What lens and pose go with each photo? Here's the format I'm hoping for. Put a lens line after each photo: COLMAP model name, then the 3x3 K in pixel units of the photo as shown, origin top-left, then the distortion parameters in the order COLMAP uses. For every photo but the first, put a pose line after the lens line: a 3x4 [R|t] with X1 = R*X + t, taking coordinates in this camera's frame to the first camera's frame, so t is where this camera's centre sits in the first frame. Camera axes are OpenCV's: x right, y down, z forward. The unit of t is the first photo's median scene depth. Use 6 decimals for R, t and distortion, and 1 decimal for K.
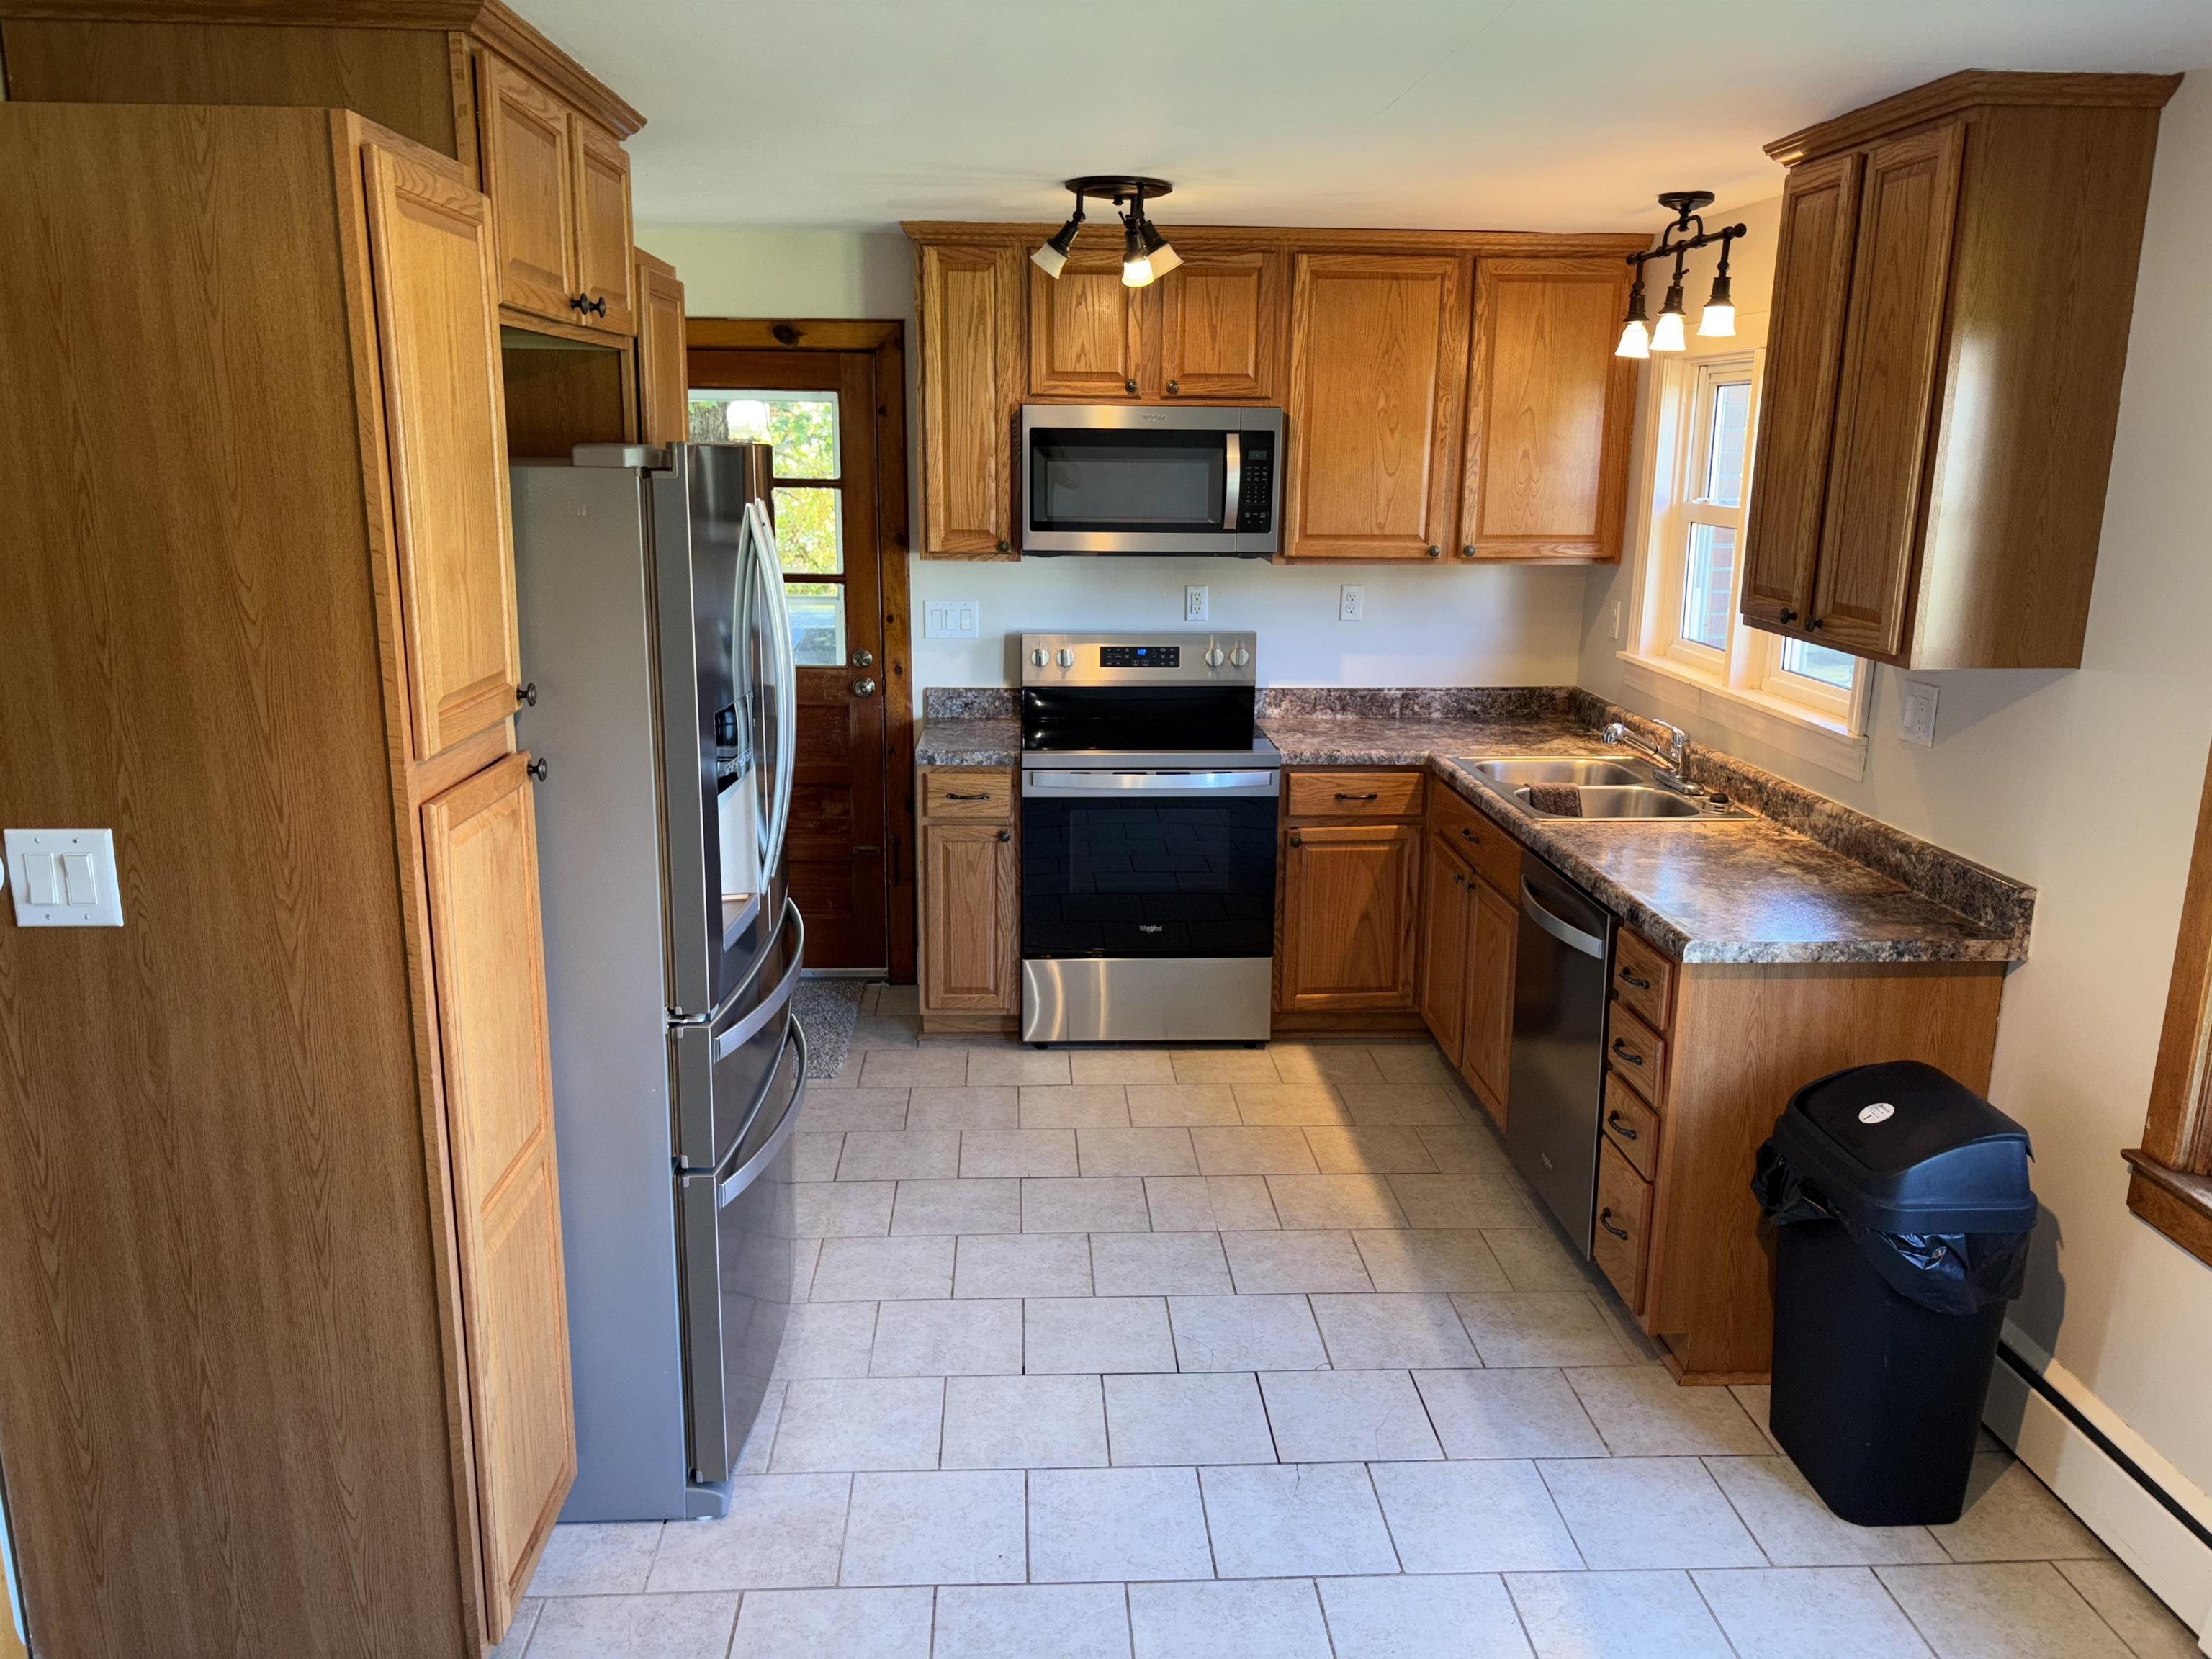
lens RADIAL K [[1696.8, 0, 1108.1], [0, 1696.8, 835.5], [0, 0, 1]] dist [0.066633, -0.082725]
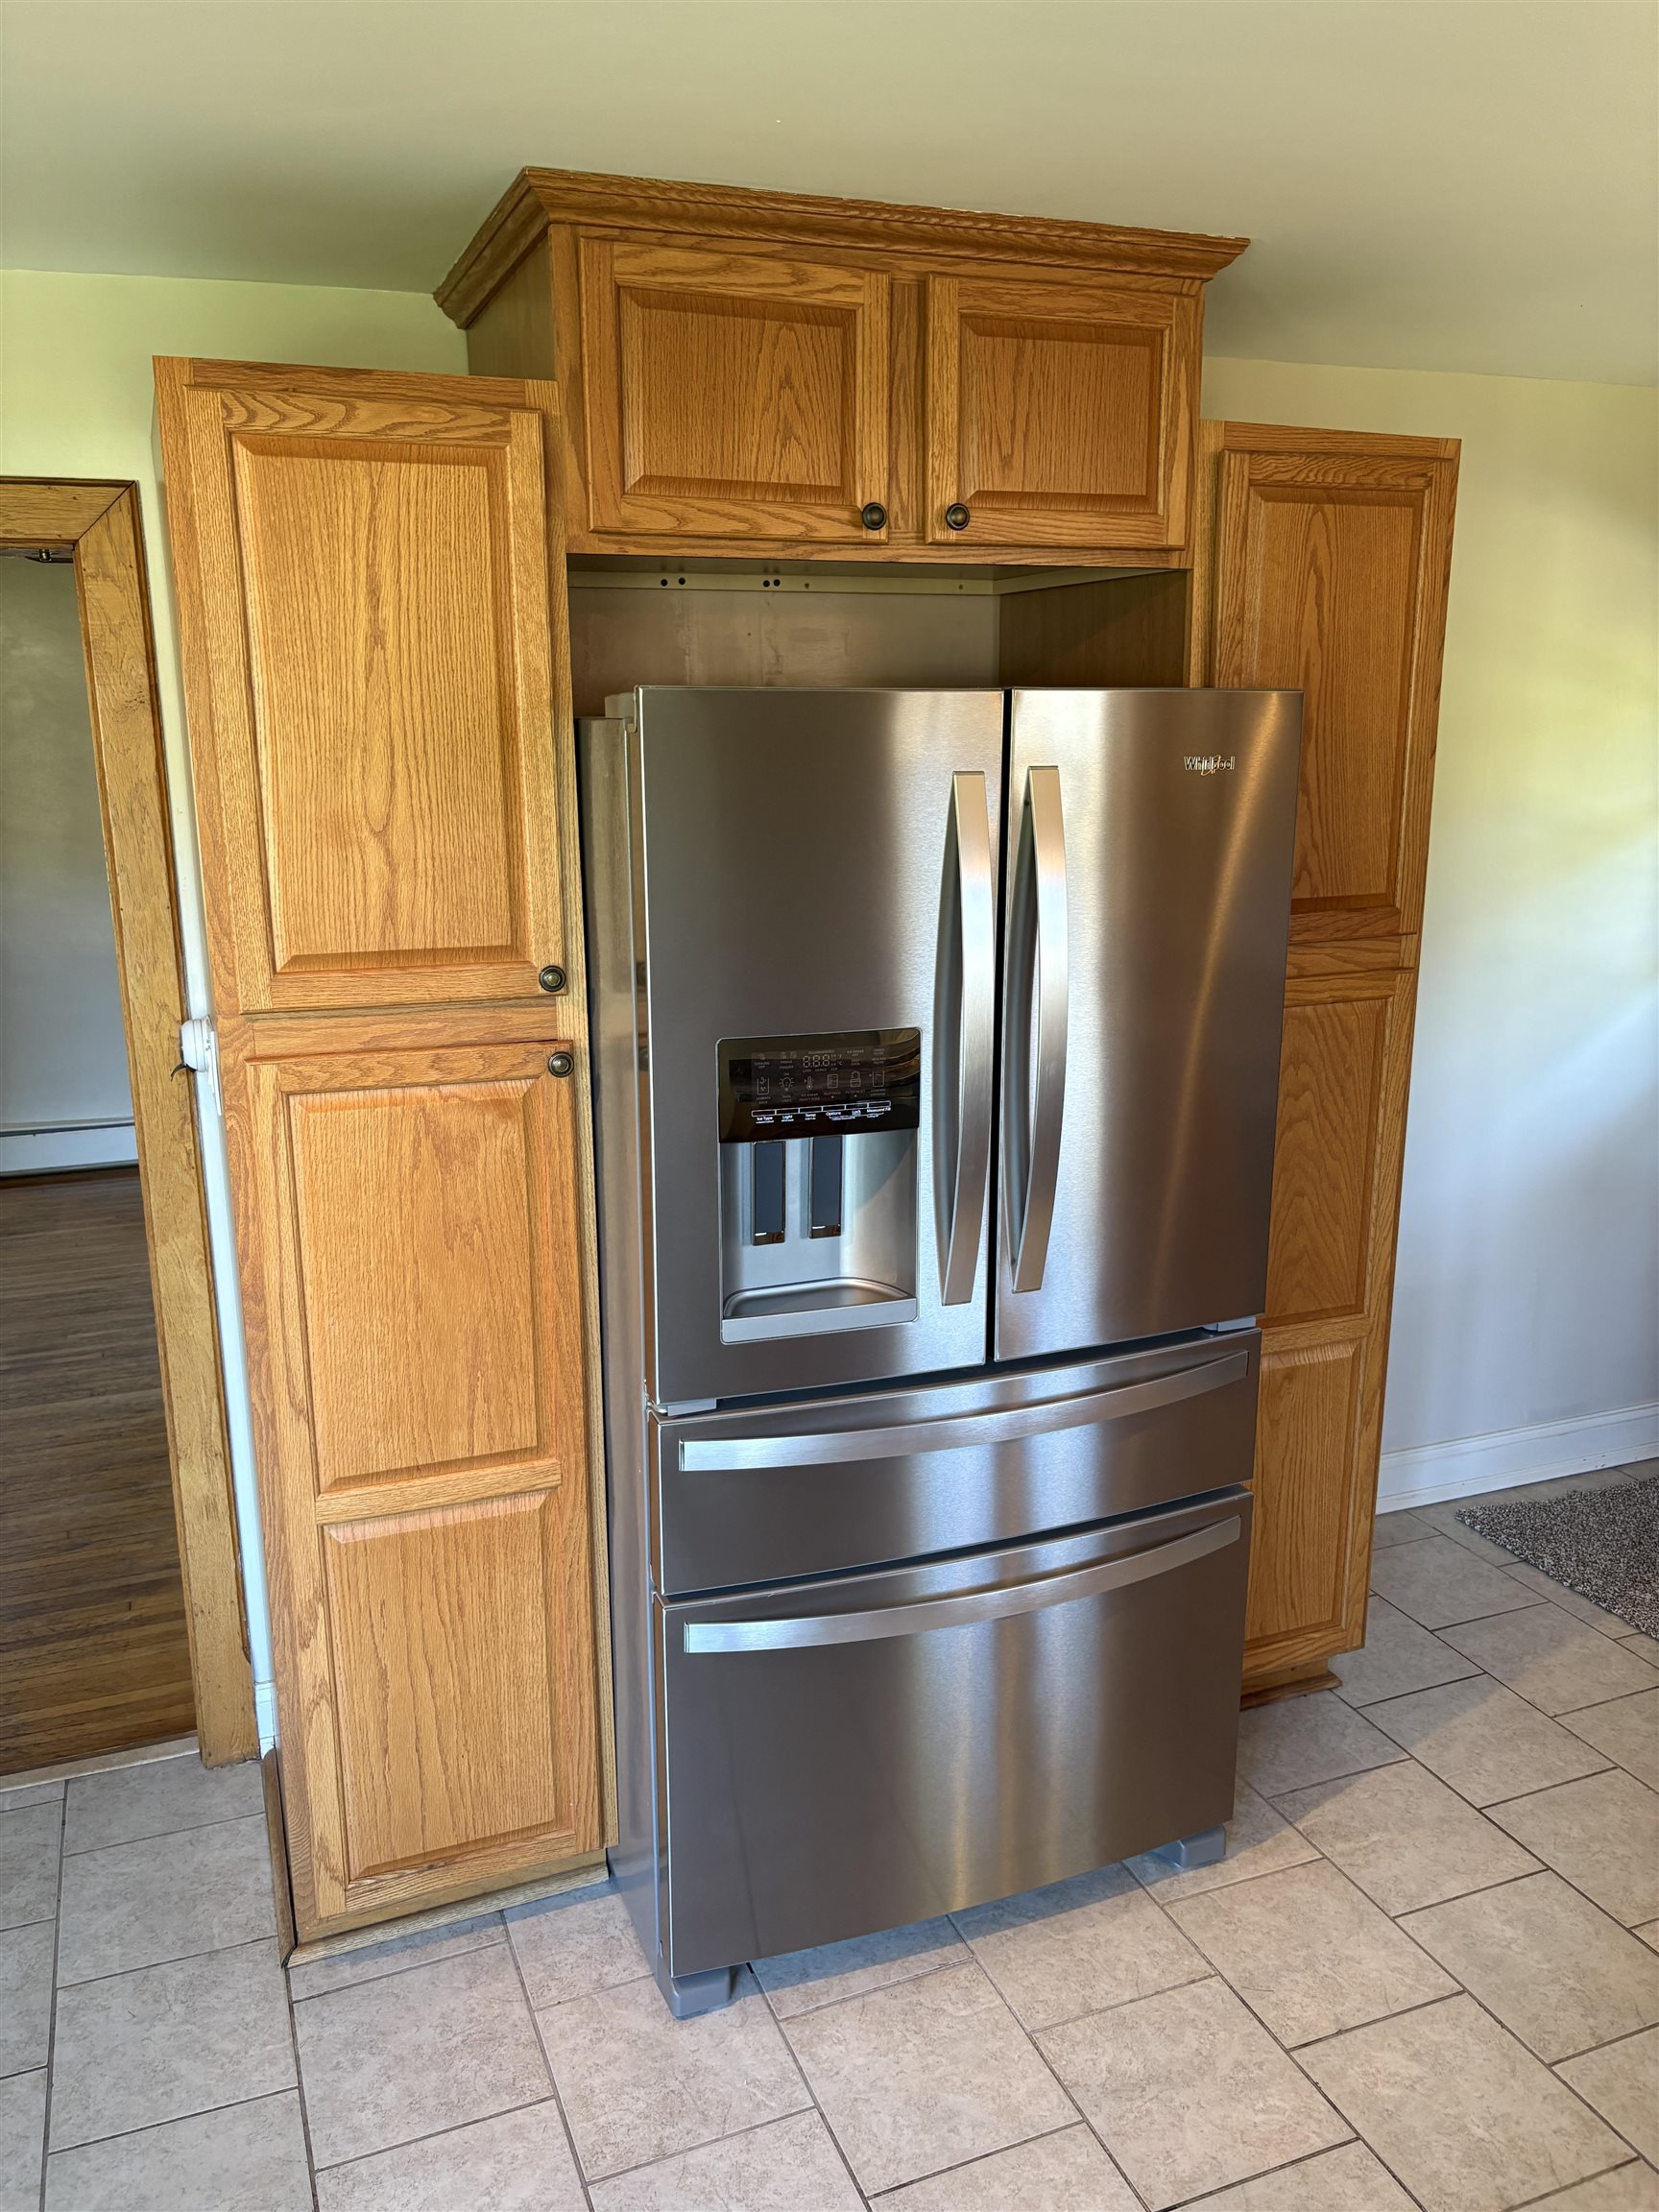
lens RADIAL K [[1705.9, 0, 830.1], [0, 1705.9, 1106.1], [0, 0, 1]] dist [-0.004149, 0.052250]
pose [[0.324729, 0.201805, -0.924027, 0.268971], [-0.206017, 0.968606, 0.139140, -0.086043], [0.923097, 0.145183, 0.356110, 0.419982]]
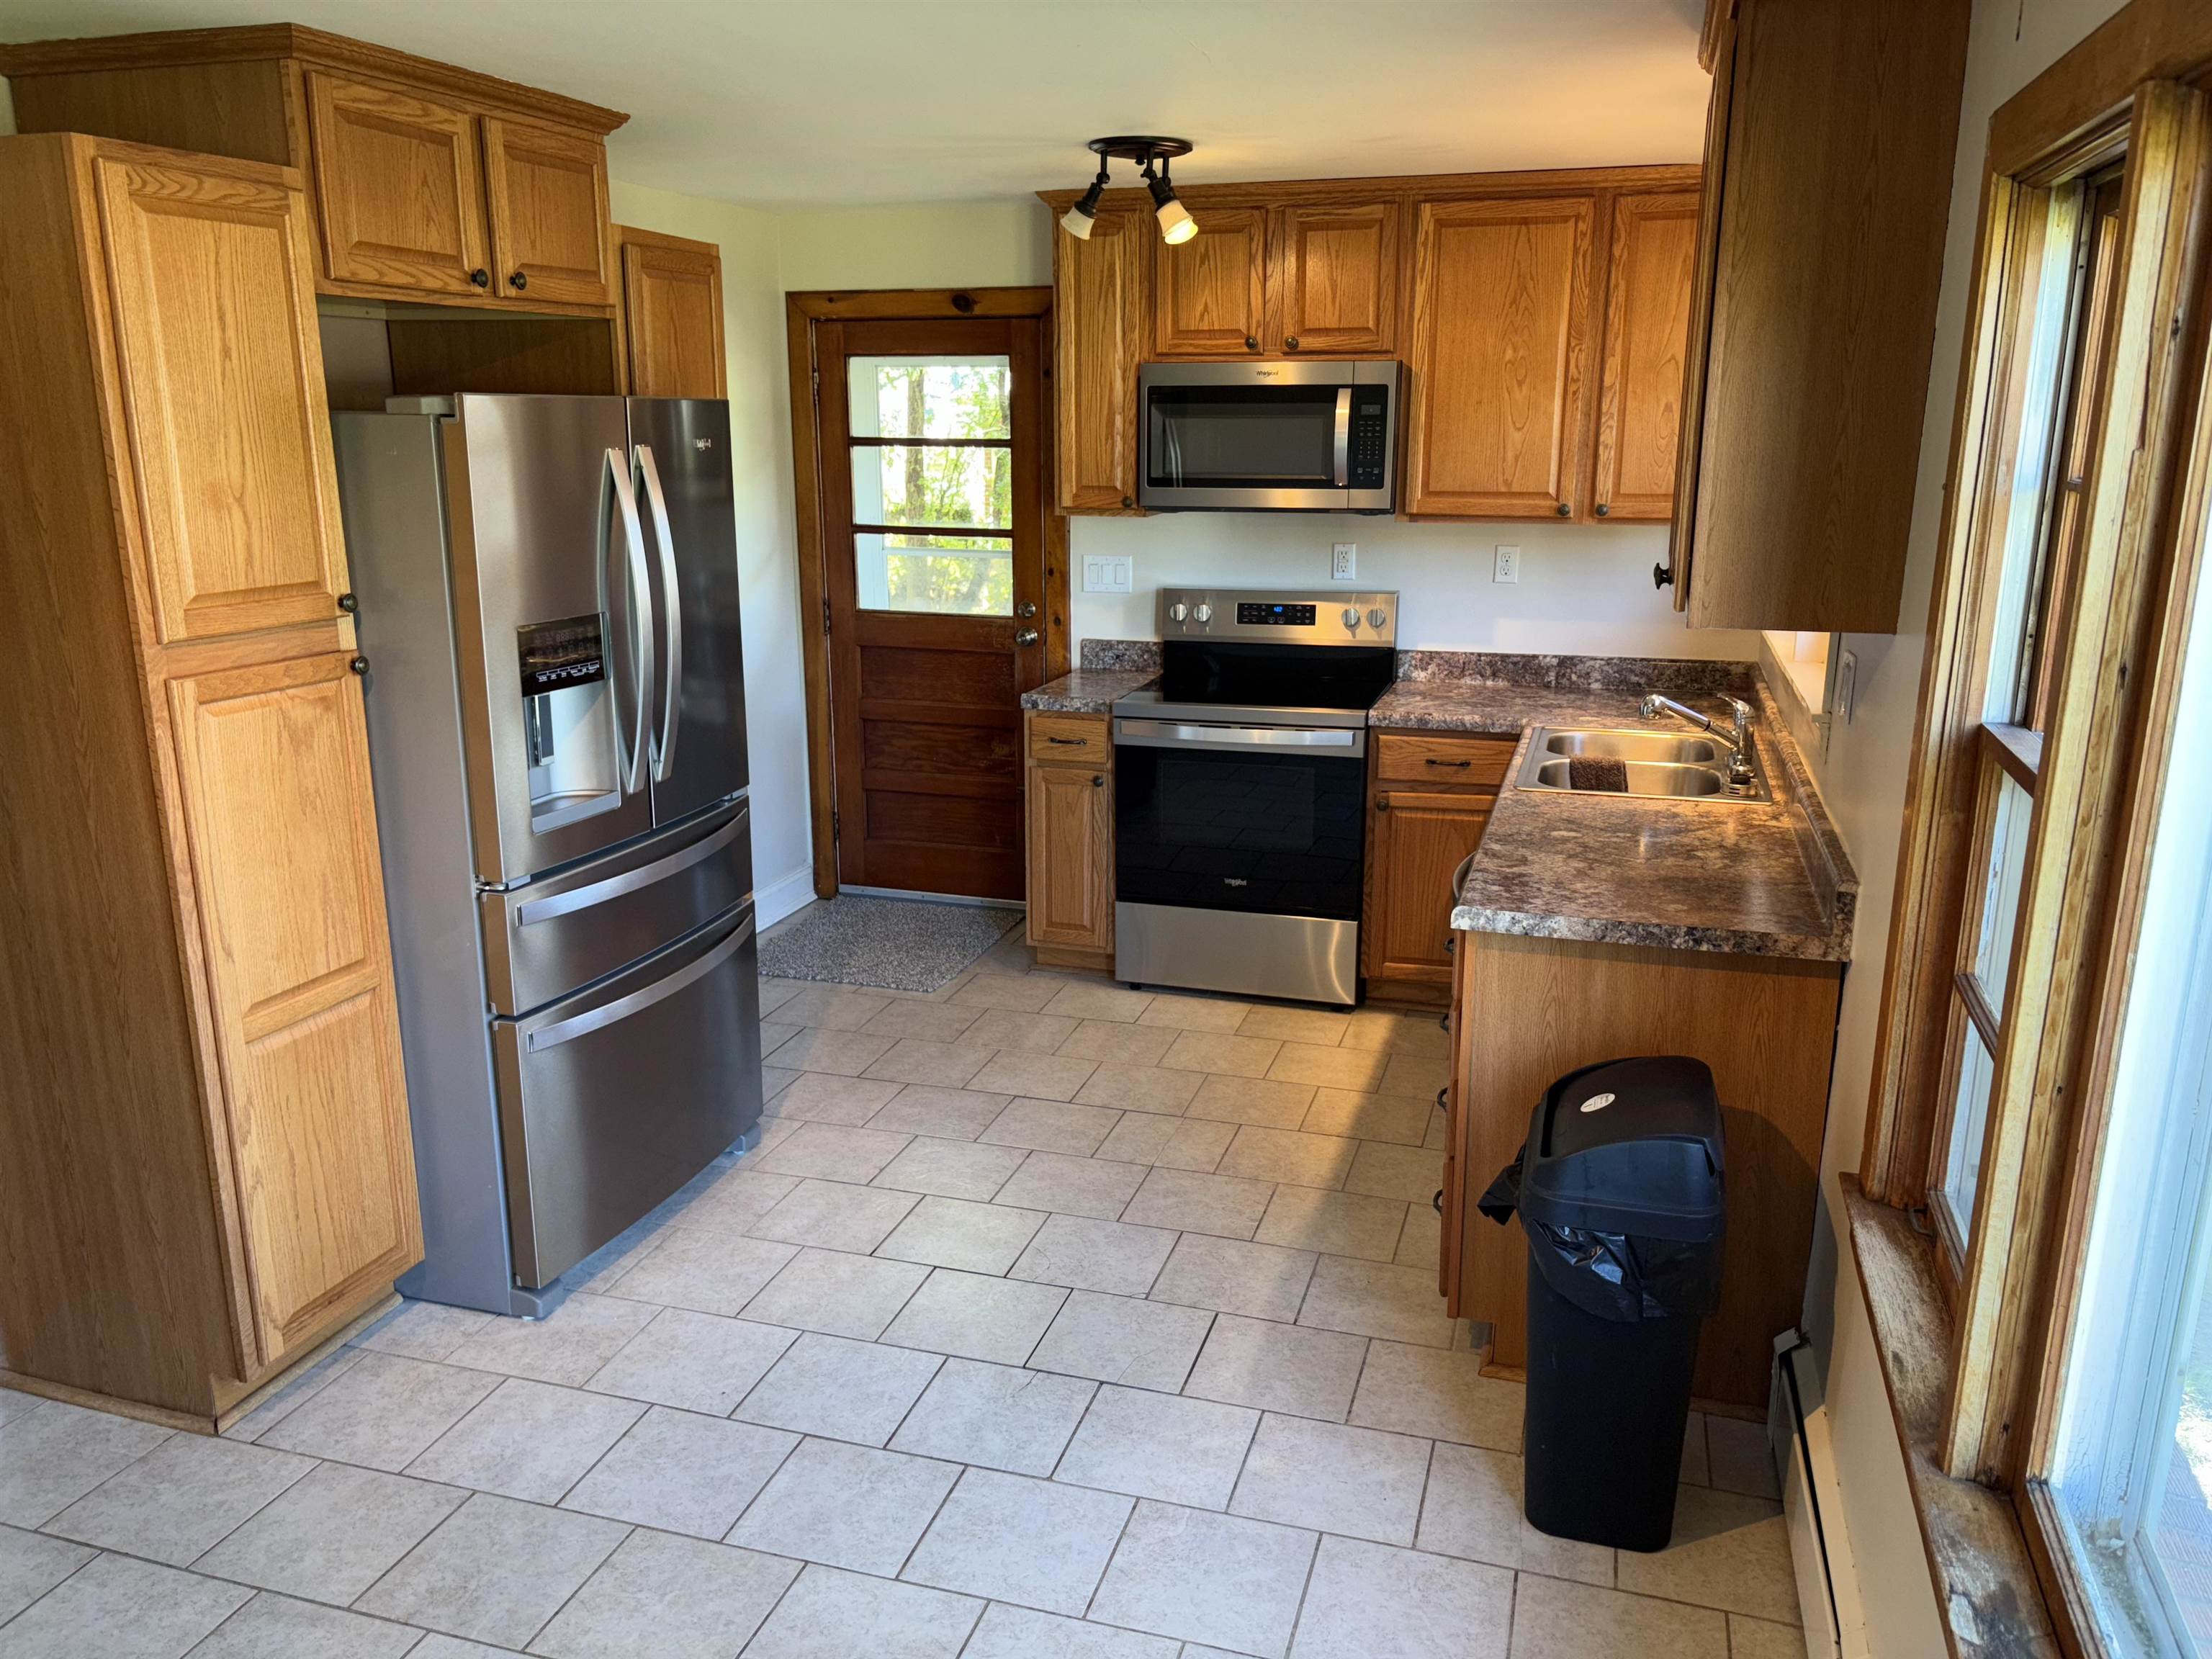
lens RADIAL K [[1692.7, 0, 1095.2], [0, 1692.7, 838.8], [0, 0, 1]] dist [0.053035, -0.074869]
pose [[0.937421, 0.074667, -0.340099, 0.293150], [-0.069262, 0.997205, 0.028022, 0.007115], [0.341241, -0.002713, 0.939972, 0.022229]]
